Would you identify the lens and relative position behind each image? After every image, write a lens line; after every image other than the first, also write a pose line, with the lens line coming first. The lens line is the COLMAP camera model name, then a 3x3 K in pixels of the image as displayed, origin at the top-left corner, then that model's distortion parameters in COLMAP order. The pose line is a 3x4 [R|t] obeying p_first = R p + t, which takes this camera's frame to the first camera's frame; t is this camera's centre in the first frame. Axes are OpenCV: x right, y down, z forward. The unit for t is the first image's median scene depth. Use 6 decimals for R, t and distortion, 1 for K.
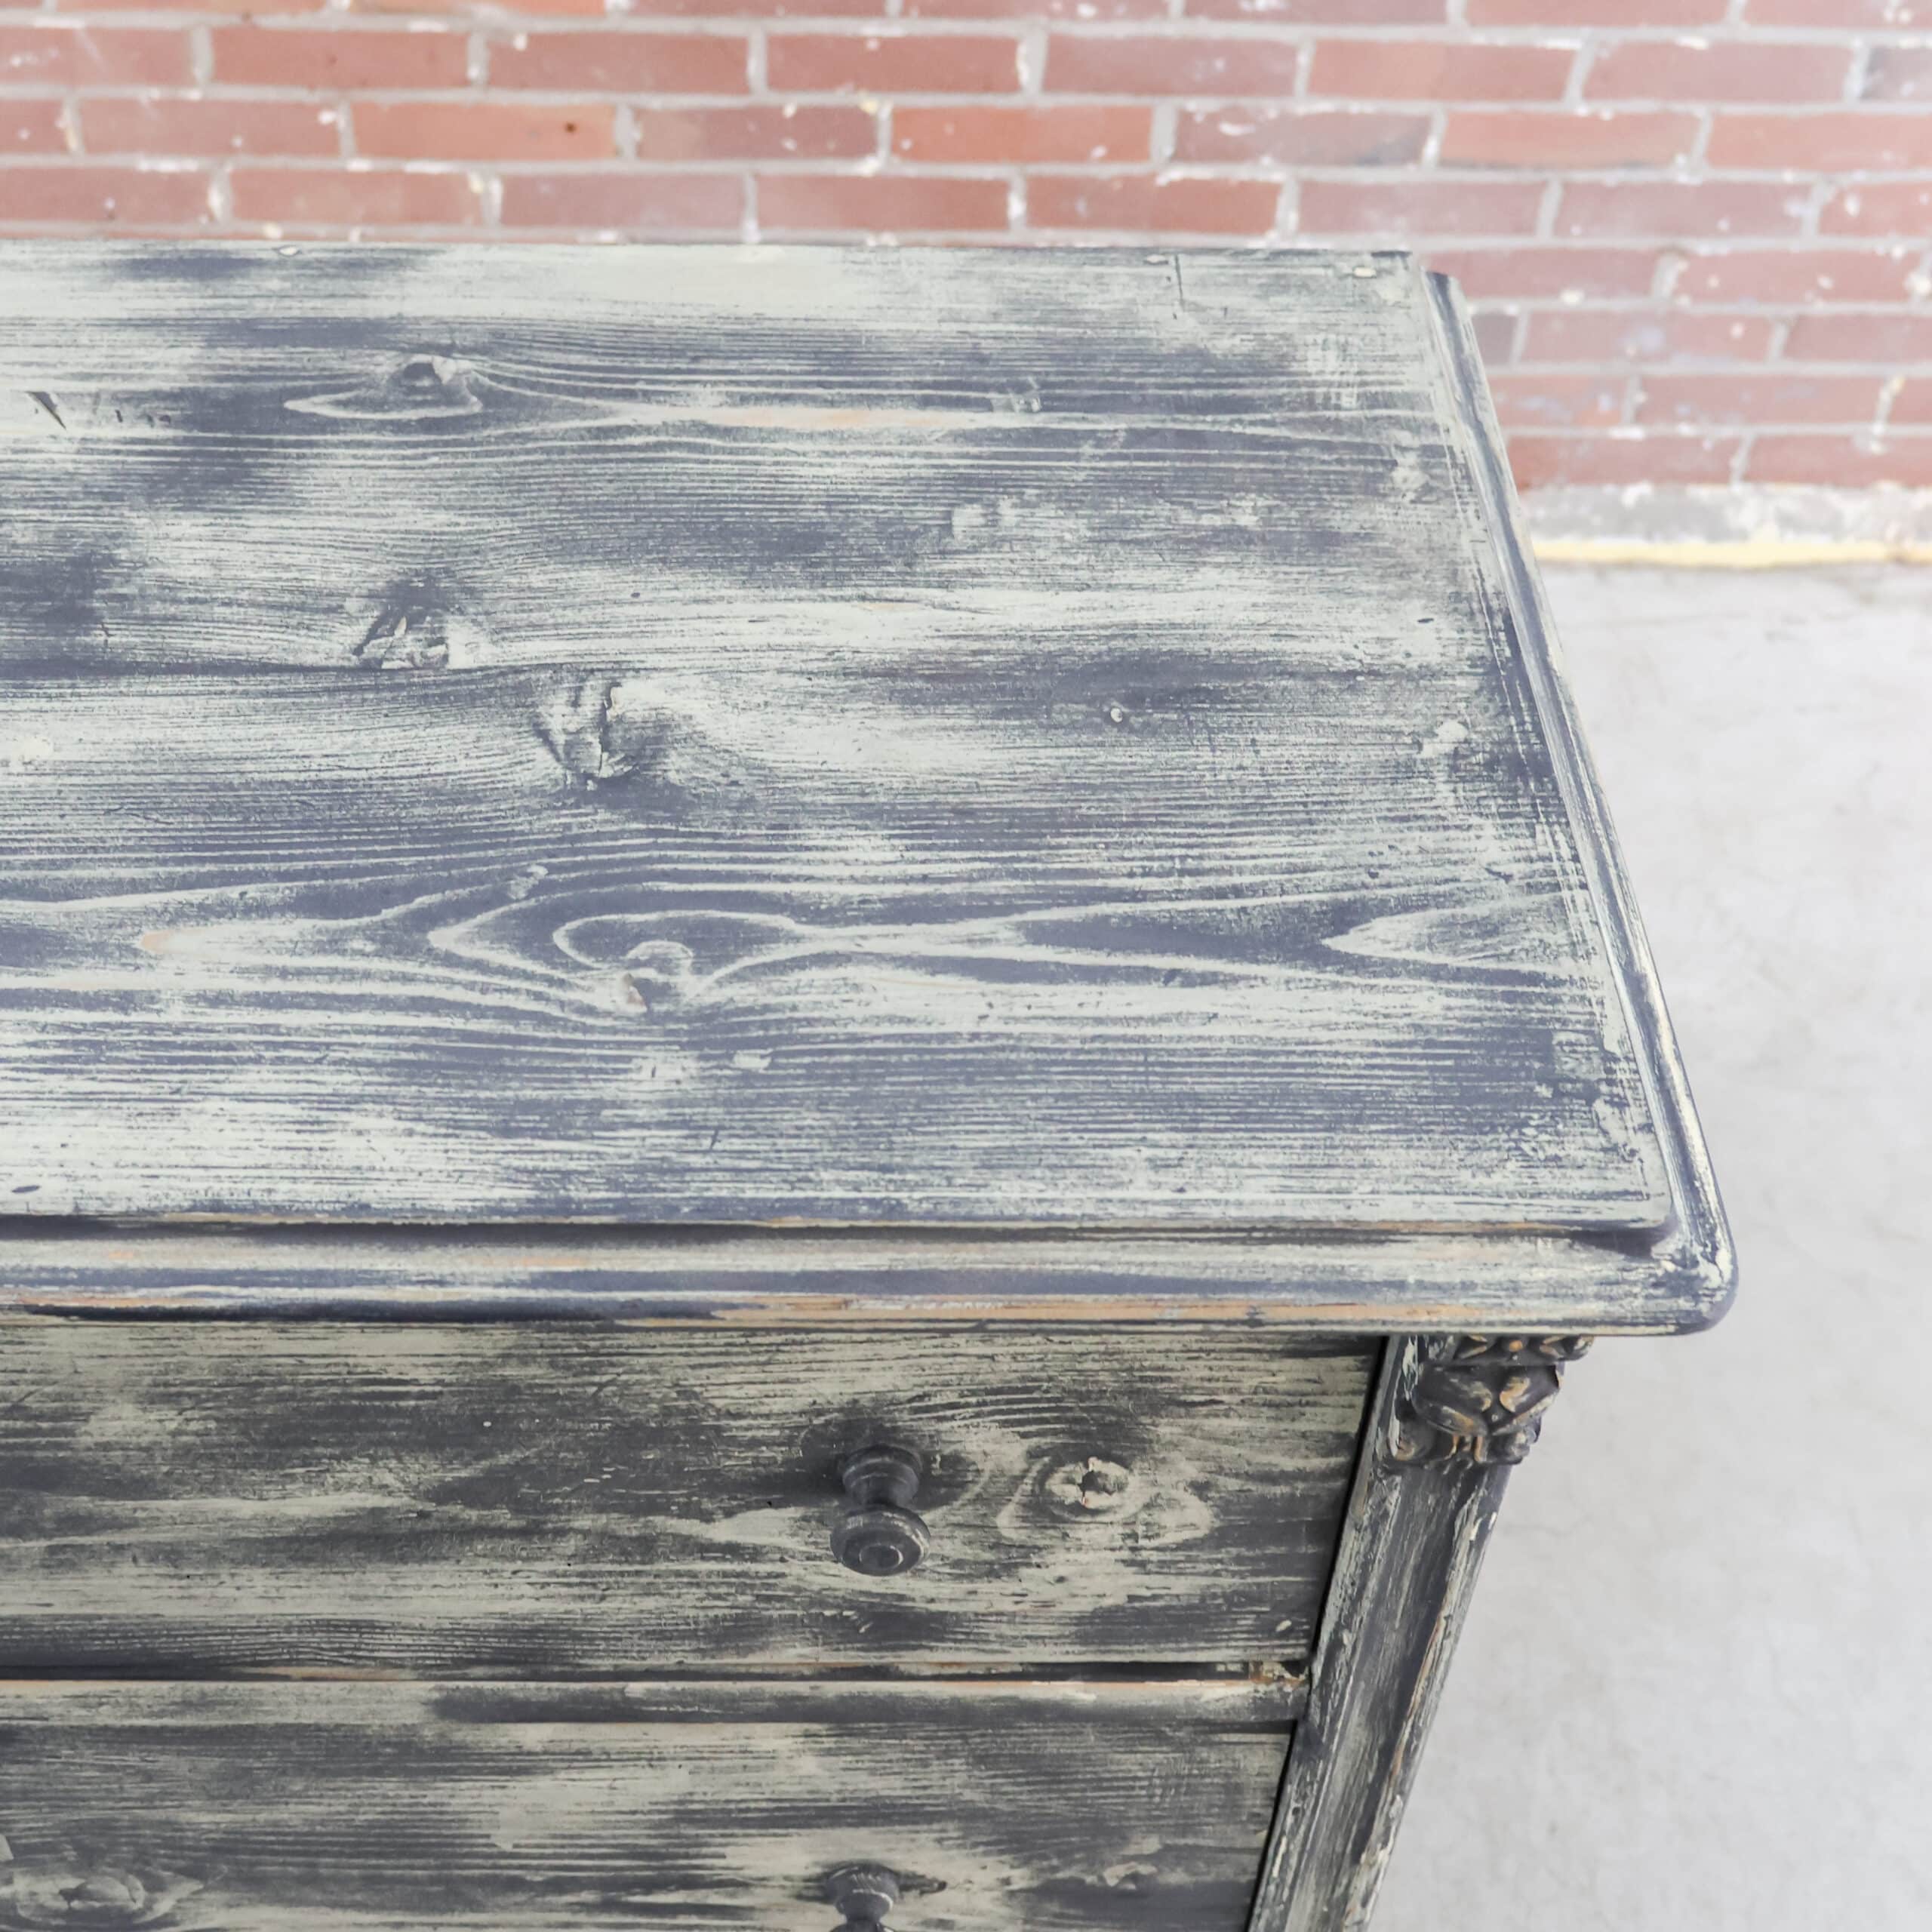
lens RADIAL K [[2953.6, 0, 834.0], [0, 2953.6, 1018.1], [0, 0, 1]] dist [0.009129, 0.000000]
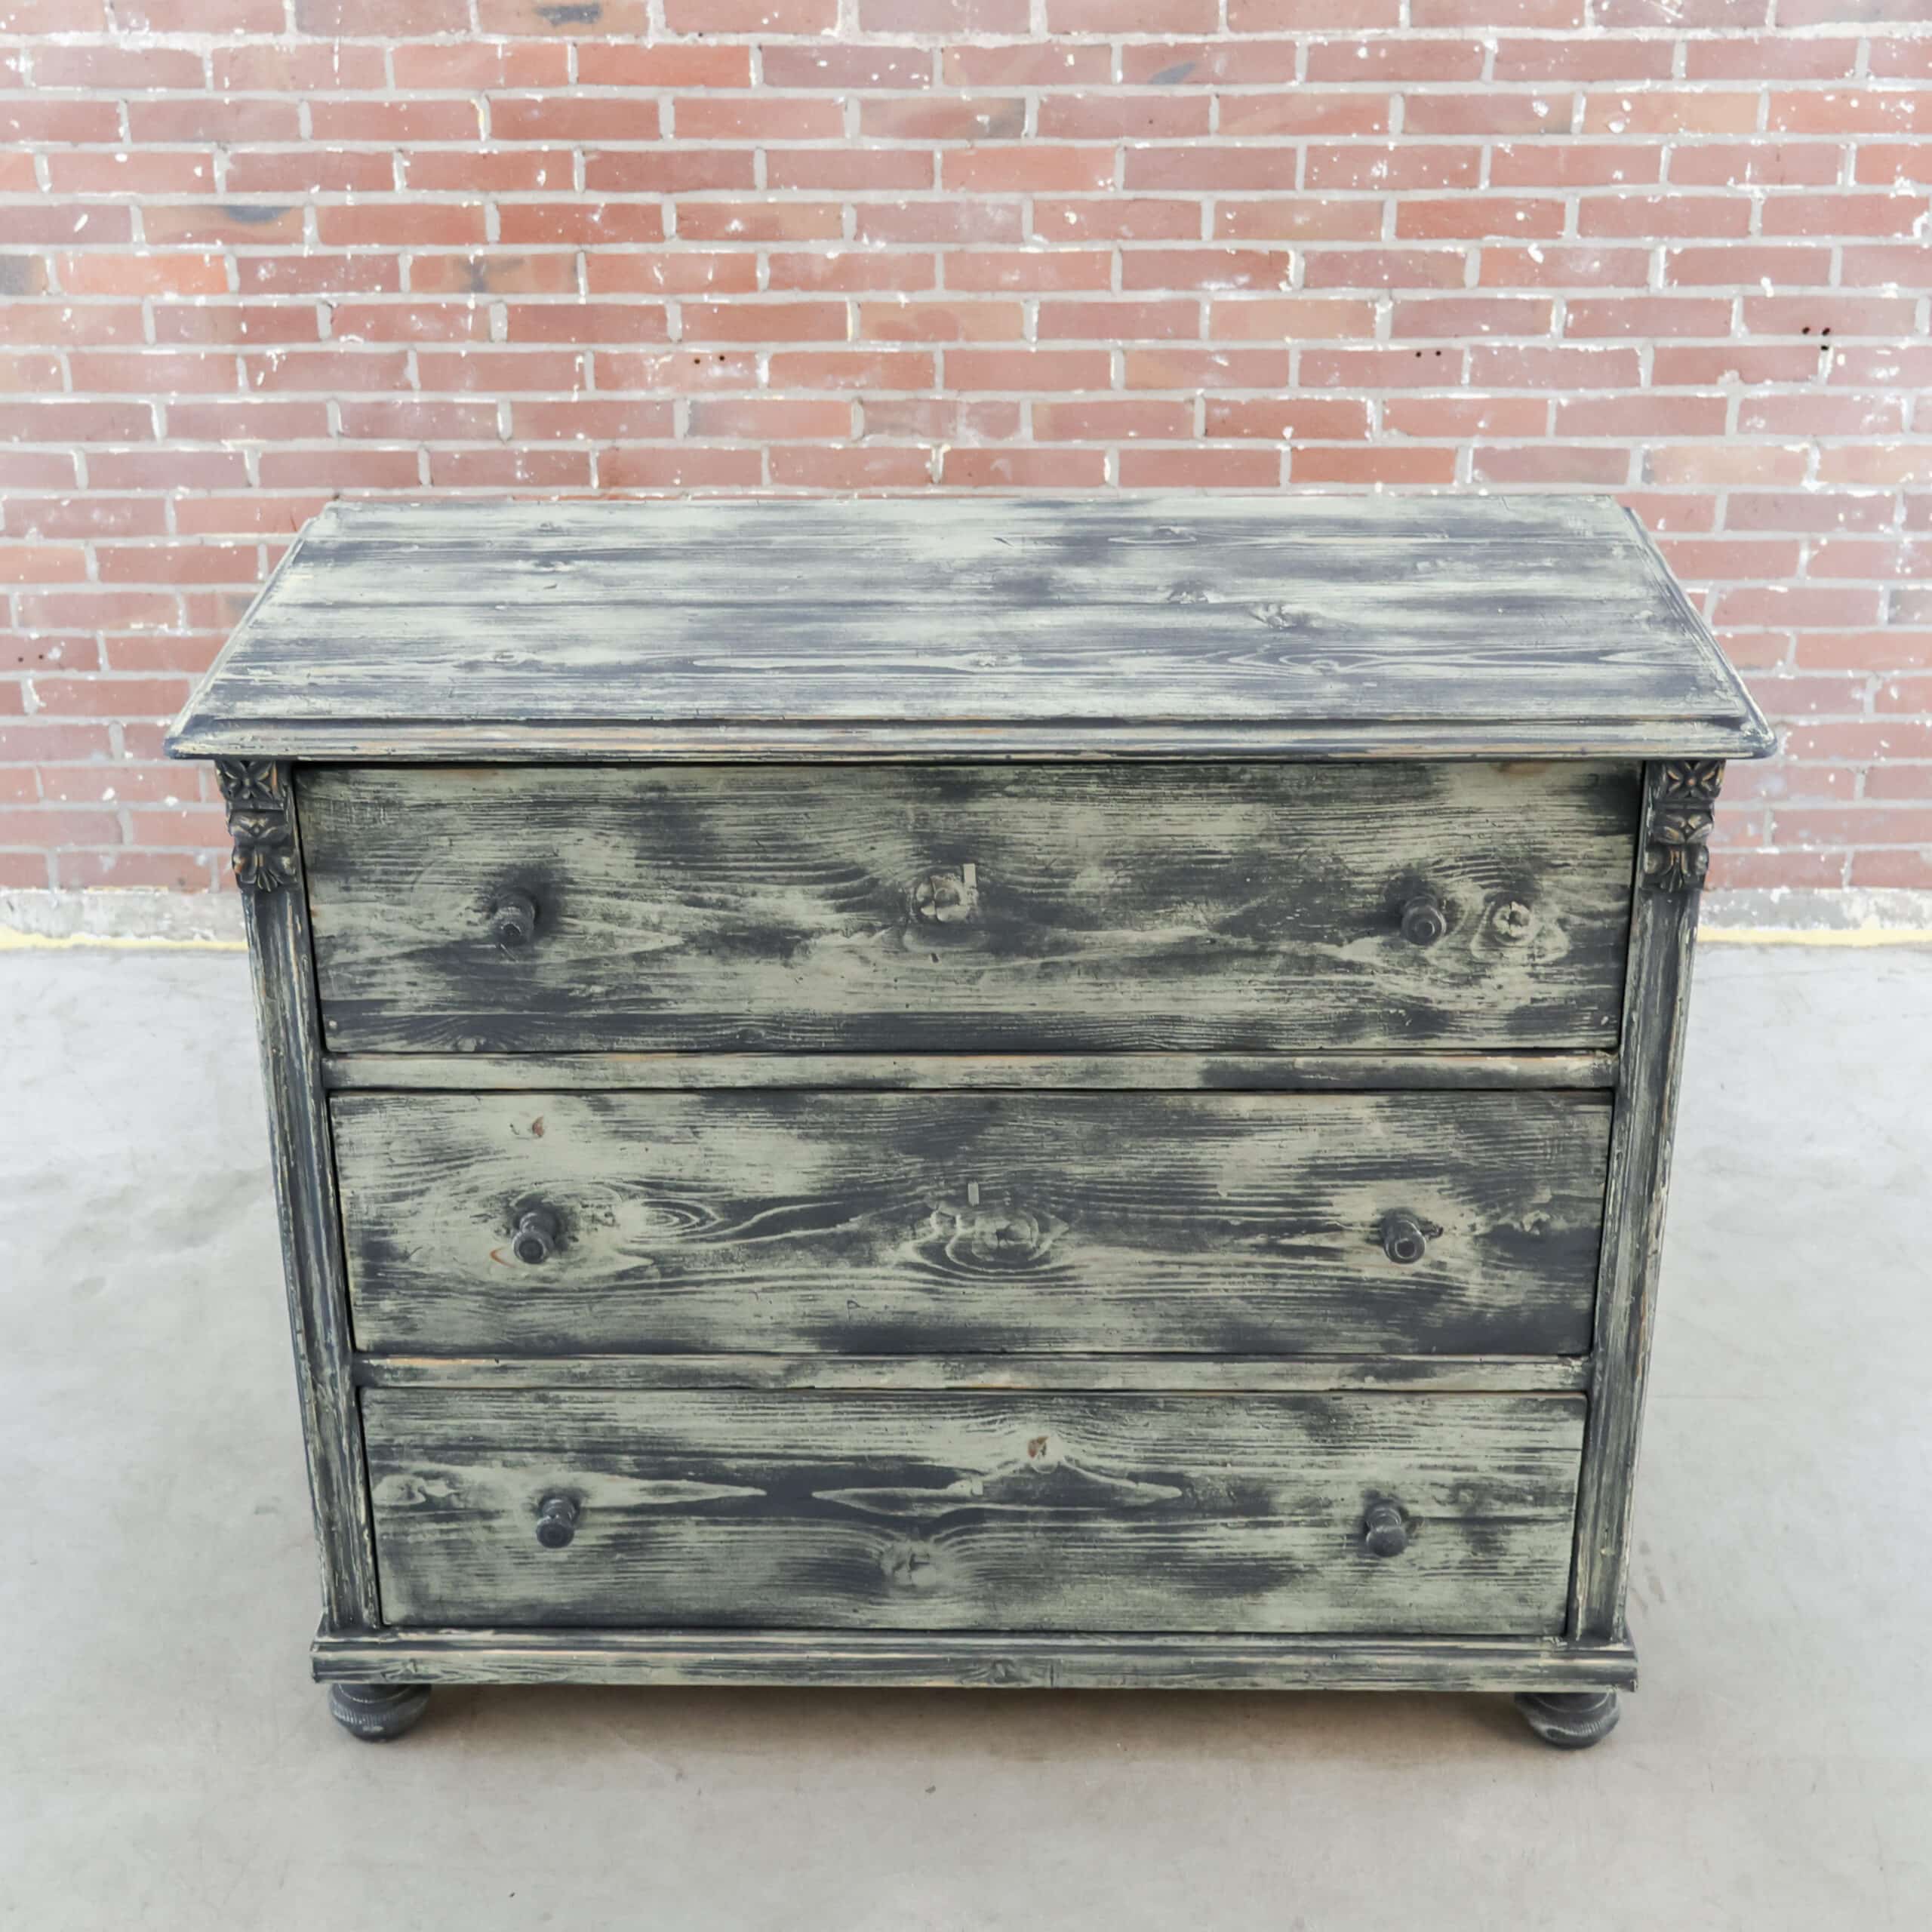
lens RADIAL K [[2953.6, 0, 985.2], [0, 2953.6, 831.0], [0, 0, 1]] dist [0.009129, 0.000000]
pose [[0.999681, -0.014222, -0.020853, -0.253465], [0.005710, 0.932162, -0.361996, 0.863449], [0.024587, 0.361761, 0.931947, -1.069774]]
